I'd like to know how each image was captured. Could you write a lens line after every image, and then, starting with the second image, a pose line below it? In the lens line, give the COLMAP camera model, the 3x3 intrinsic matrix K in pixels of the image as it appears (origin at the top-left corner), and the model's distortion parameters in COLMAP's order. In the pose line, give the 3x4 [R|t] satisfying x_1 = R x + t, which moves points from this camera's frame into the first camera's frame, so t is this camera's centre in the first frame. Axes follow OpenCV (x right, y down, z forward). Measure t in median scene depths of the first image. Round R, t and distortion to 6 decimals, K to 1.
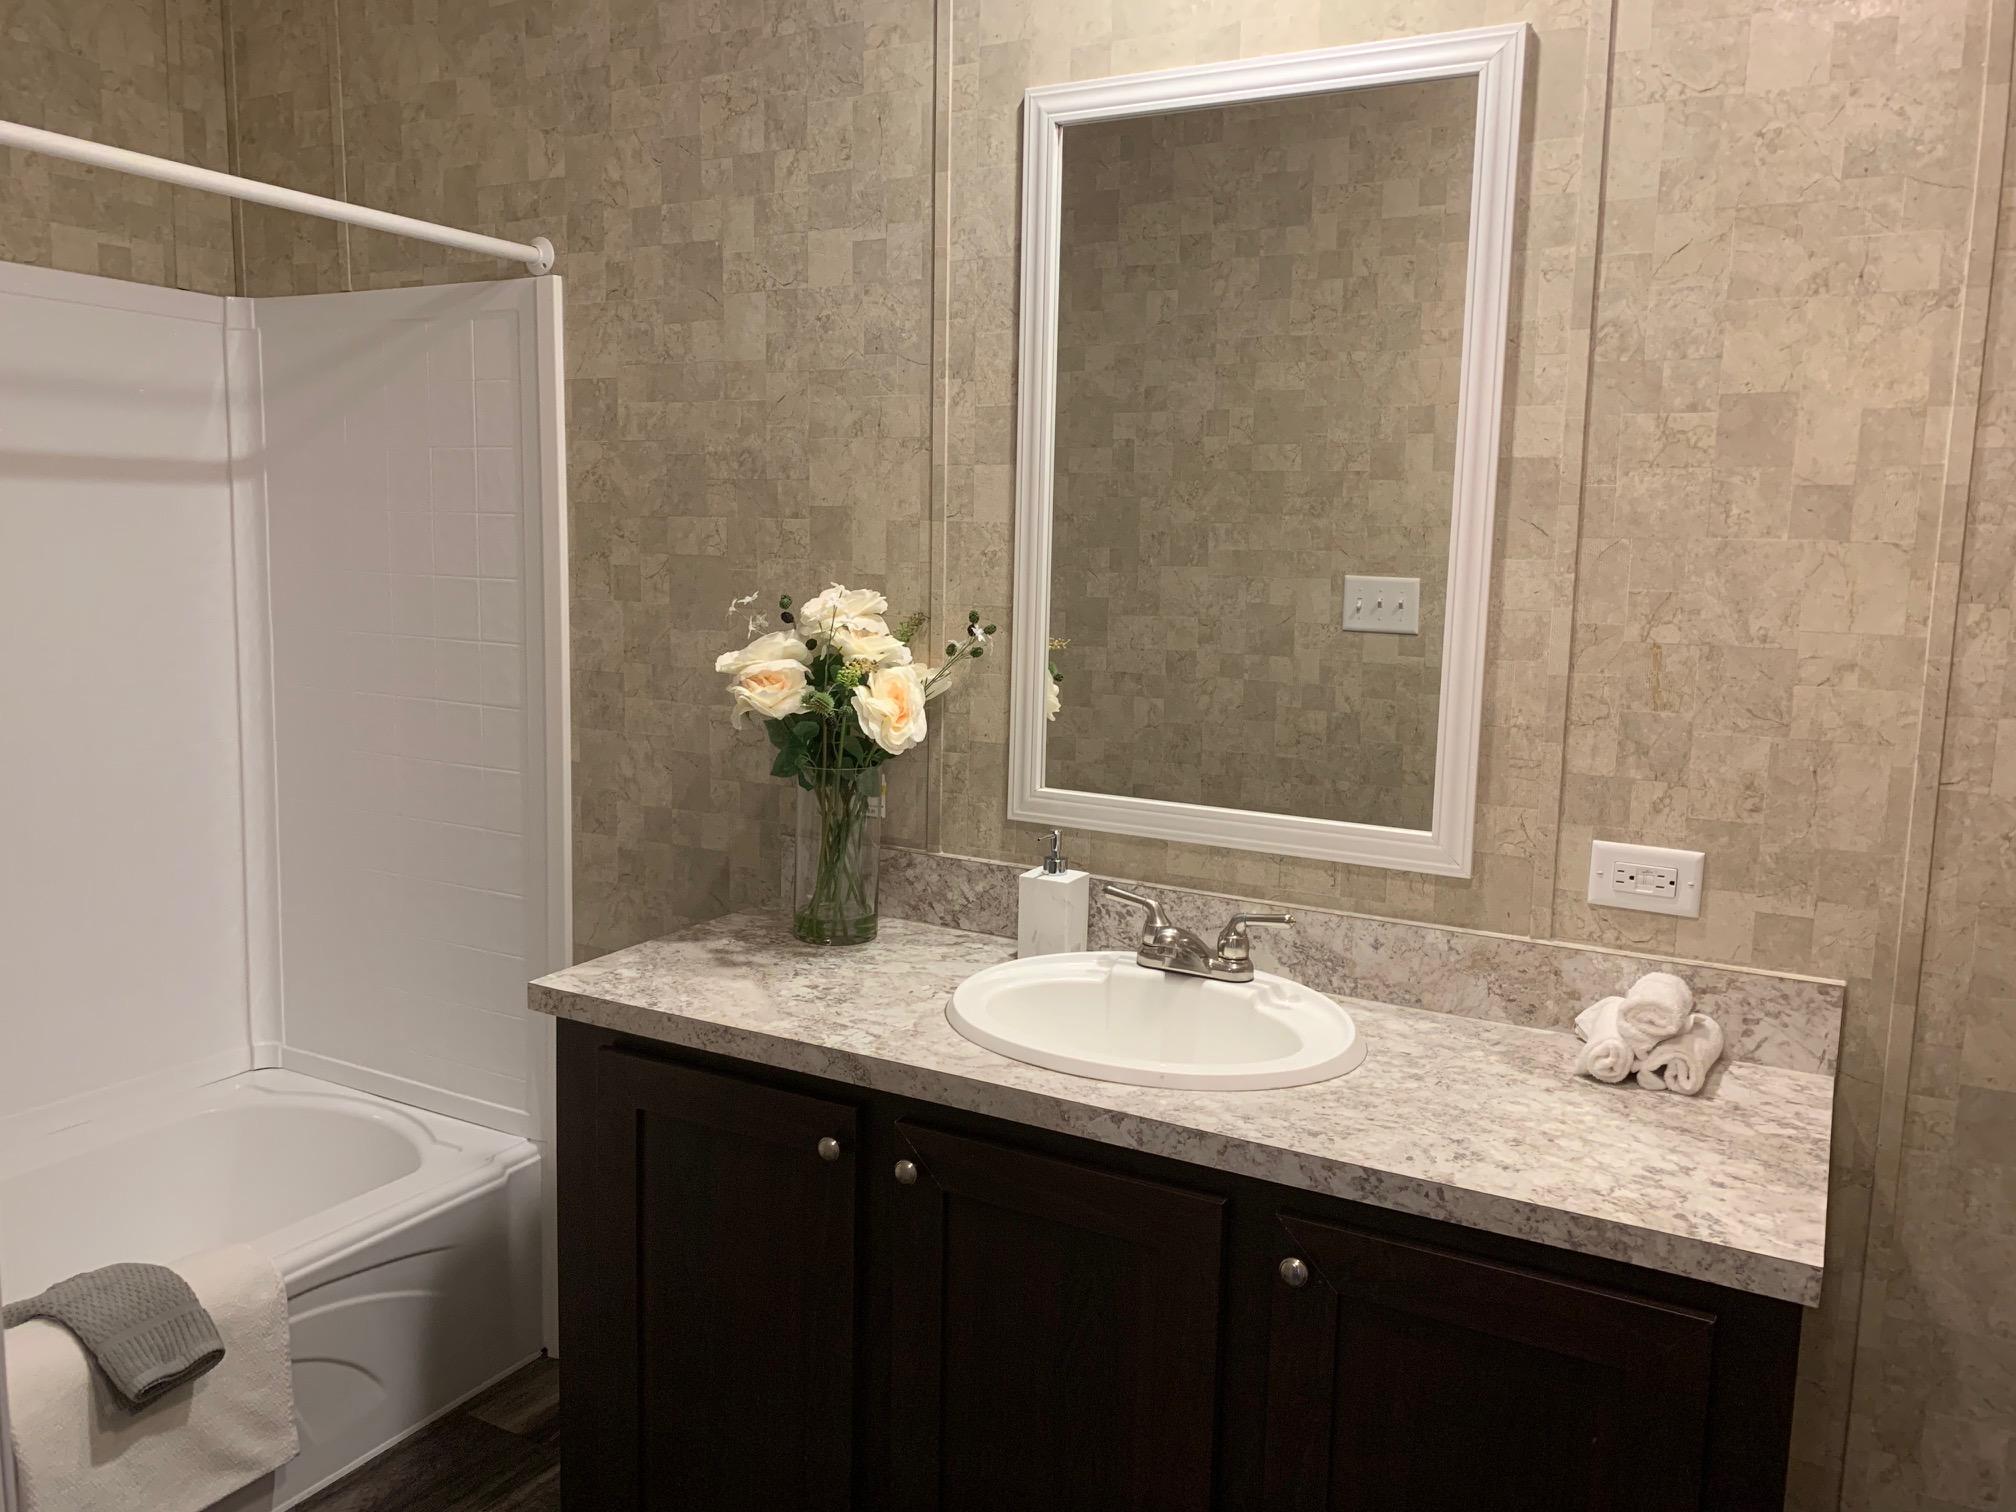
lens RADIAL K [[1516.8, 0, 1008.0], [0, 1516.8, 756.0], [0, 0, 1]] dist [0.001790, -0.010047]
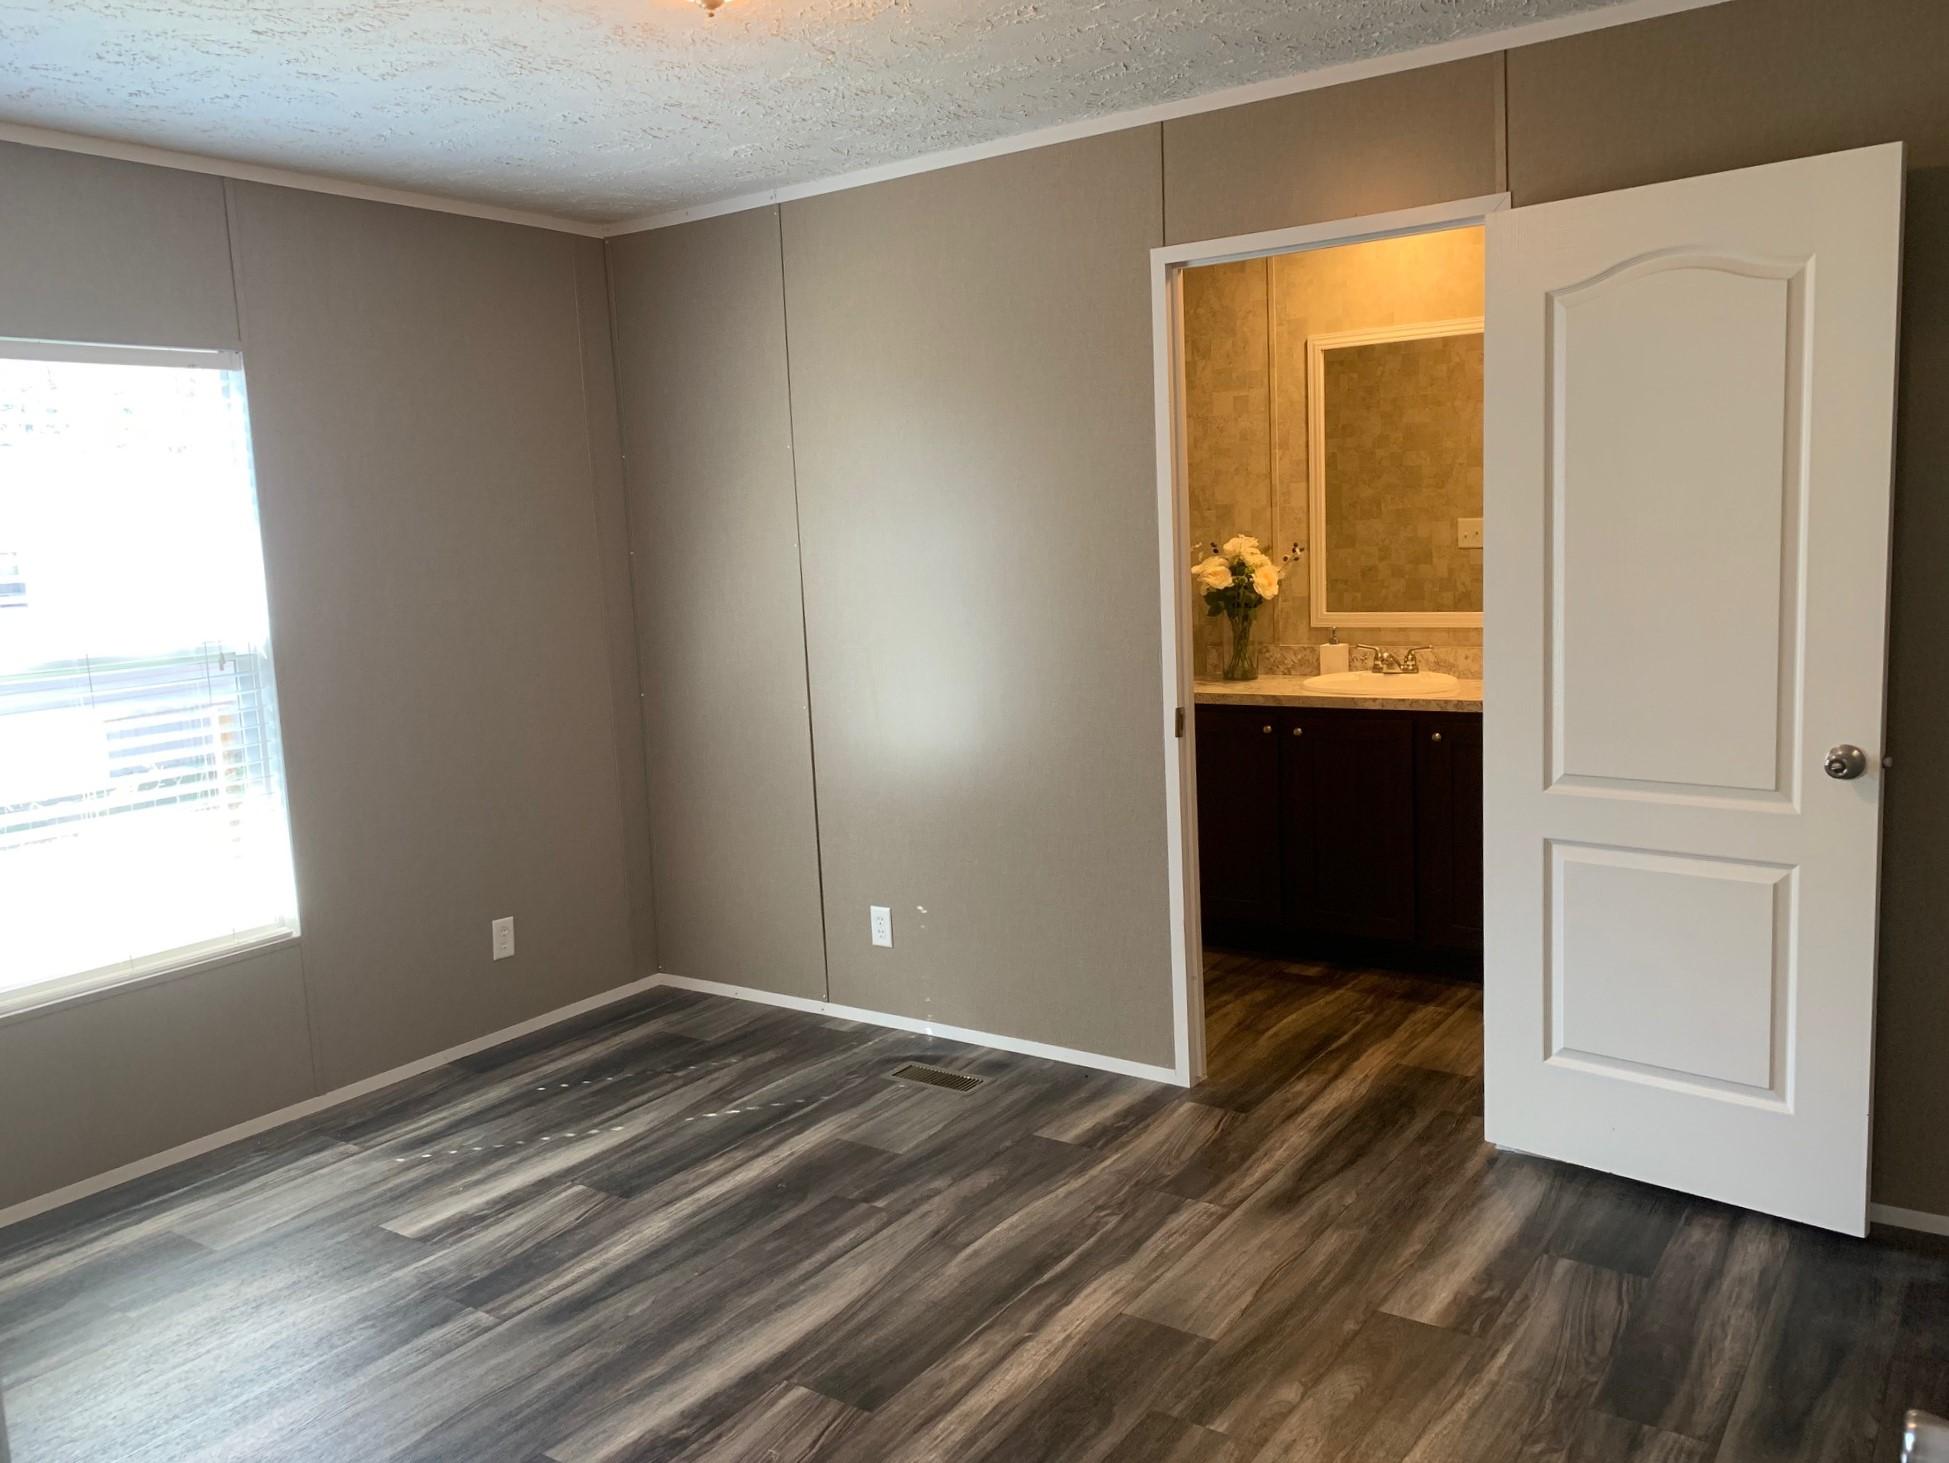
lens RADIAL K [[1466.4, 0, 974.5], [0, 1466.4, 731.5], [0, 0, 1]] dist [0.001790, -0.010047]
pose [[0.989975, -0.057407, -0.129054, -0.240704], [0.057758, 0.998330, -0.001023, 0.179533], [0.128897, -0.006442, 0.991637, -1.402306]]
